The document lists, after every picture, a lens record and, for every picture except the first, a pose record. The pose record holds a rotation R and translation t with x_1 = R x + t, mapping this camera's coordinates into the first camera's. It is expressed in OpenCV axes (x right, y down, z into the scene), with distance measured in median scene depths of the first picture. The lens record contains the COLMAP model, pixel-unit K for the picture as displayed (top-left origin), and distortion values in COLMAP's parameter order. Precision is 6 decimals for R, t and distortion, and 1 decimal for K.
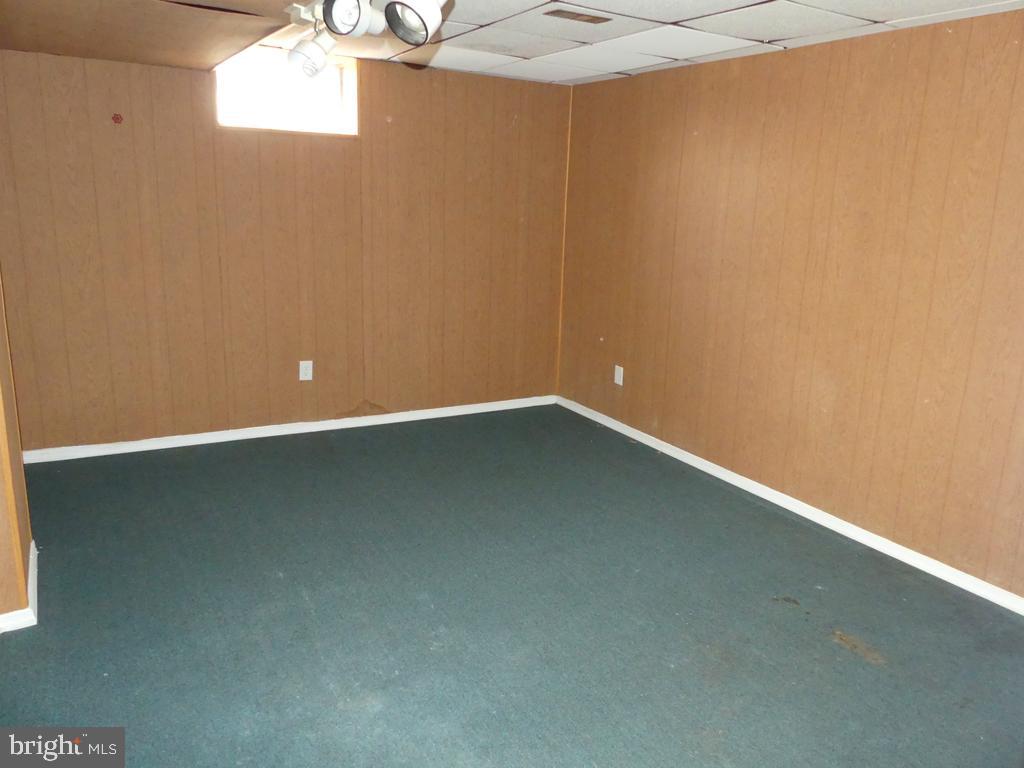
lens RADIAL K [[768.7, 0, 512.0], [0, 768.7, 384.1], [0, 0, 1]] dist [-0.022146, 0.016473]
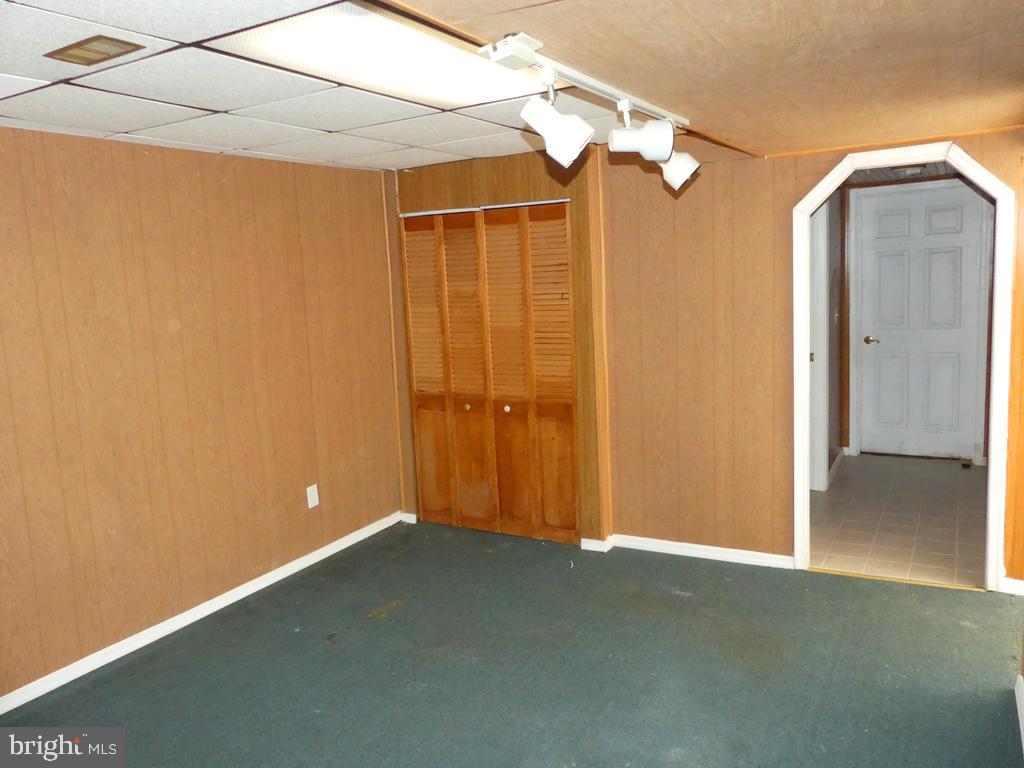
lens RADIAL K [[768.7, 0, 512.5], [0, 768.7, 382.0], [0, 0, 1]] dist [-0.022146, 0.016473]
pose [[-0.478402, -0.124358, 0.869291, -0.629911], [0.259923, 0.925510, 0.275446, -0.276079], [-0.838792, 0.357723, -0.410443, 0.974438]]
